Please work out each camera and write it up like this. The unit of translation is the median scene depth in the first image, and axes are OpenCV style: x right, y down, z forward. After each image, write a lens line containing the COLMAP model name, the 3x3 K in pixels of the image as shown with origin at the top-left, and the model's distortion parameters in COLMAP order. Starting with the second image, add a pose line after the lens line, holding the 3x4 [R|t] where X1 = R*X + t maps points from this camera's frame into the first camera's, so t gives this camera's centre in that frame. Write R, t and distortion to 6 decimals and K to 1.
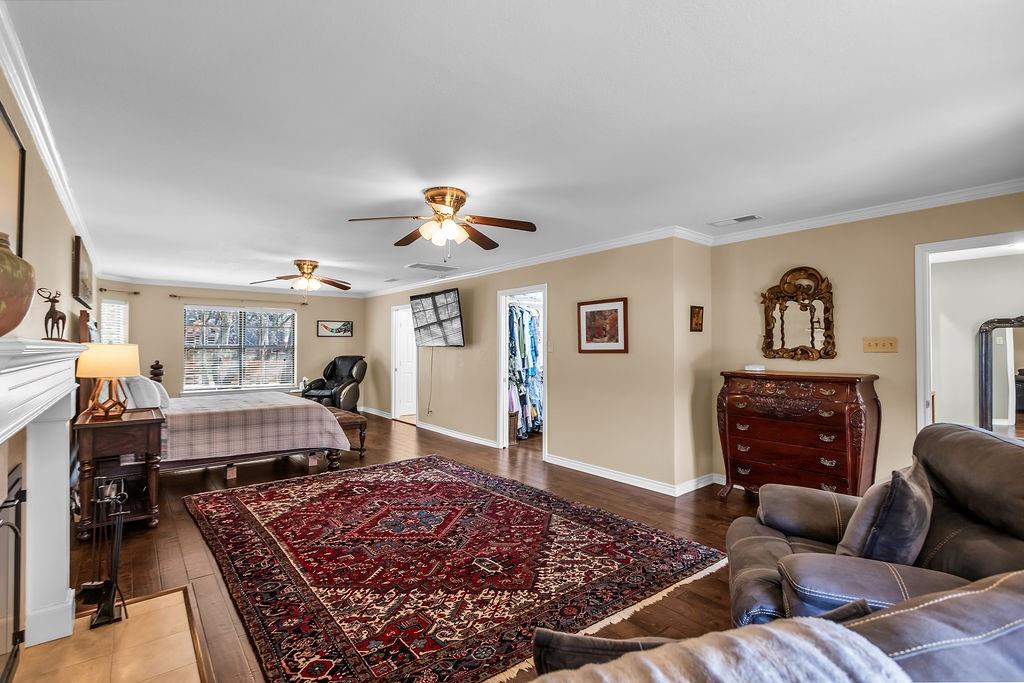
lens RADIAL K [[476.1, 0, 509.9], [0, 476.1, 342.5], [0, 0, 1]] dist [-0.000693, 0.000110]
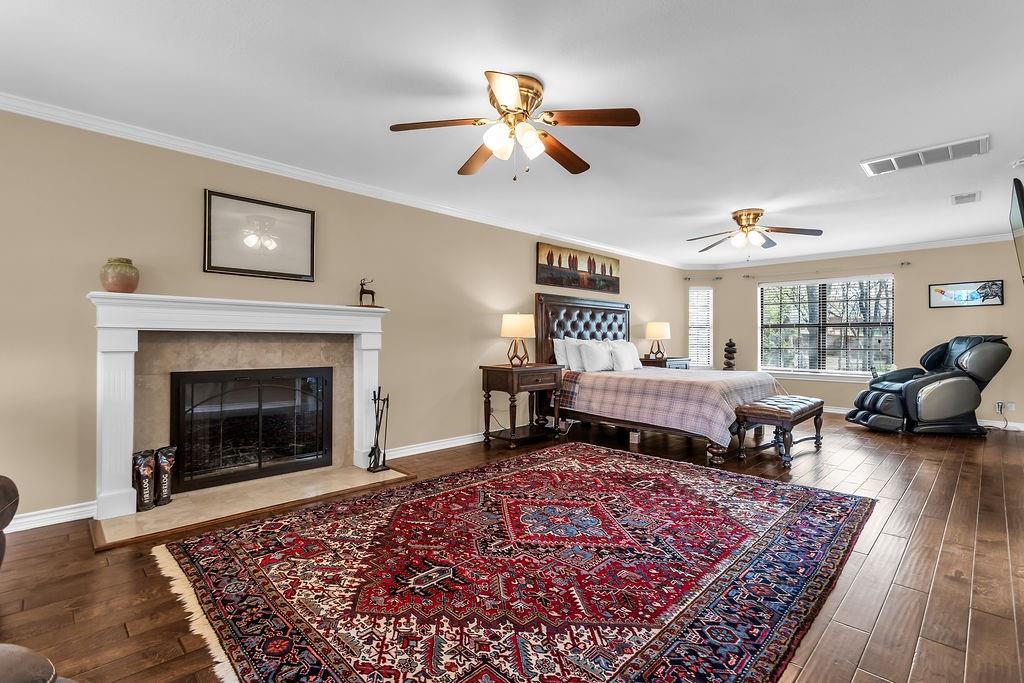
lens RADIAL K [[476.1, 0, 509.8], [0, 476.1, 338.0], [0, 0, 1]] dist [-0.000693, 0.000110]
pose [[0.095465, -0.004356, -0.995423, 0.592234], [0.004391, 0.999983, -0.003955, 0.082874], [0.995423, -0.003993, 0.095483, 0.885241]]
